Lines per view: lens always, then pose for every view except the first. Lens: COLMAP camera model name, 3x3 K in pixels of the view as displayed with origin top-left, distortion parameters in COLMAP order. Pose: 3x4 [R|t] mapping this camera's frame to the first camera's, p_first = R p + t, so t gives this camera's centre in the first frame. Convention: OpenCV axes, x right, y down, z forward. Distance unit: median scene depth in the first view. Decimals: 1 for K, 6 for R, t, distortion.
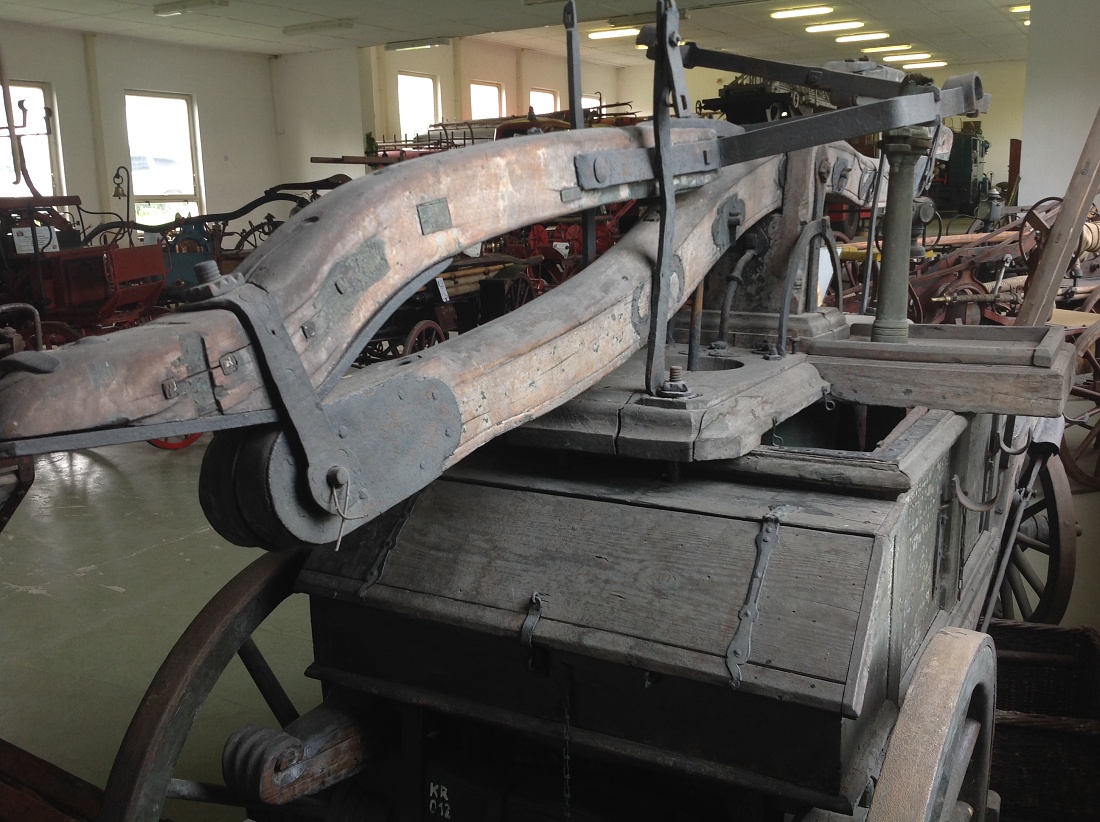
lens RADIAL K [[1019.7, 0, 545.9], [0, 1019.7, 412.6], [0, 0, 1]] dist [0.178555, -0.390429]
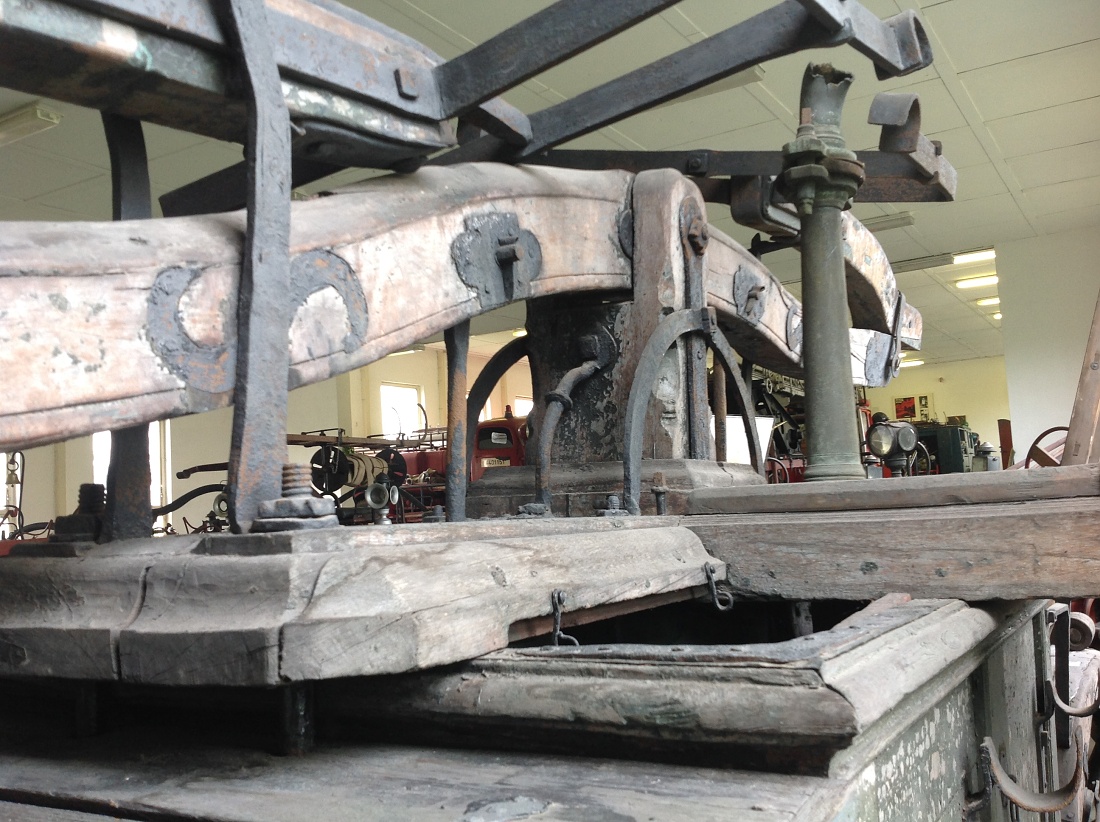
lens RADIAL K [[1019.7, 0, 545.9], [0, 1019.7, 412.6], [0, 0, 1]] dist [0.178555, -0.390429]
pose [[0.999496, -0.031720, -0.000872, 0.196153], [0.030013, 0.953915, -0.298572, 0.055835], [0.010302, 0.298395, 0.954387, 0.495867]]
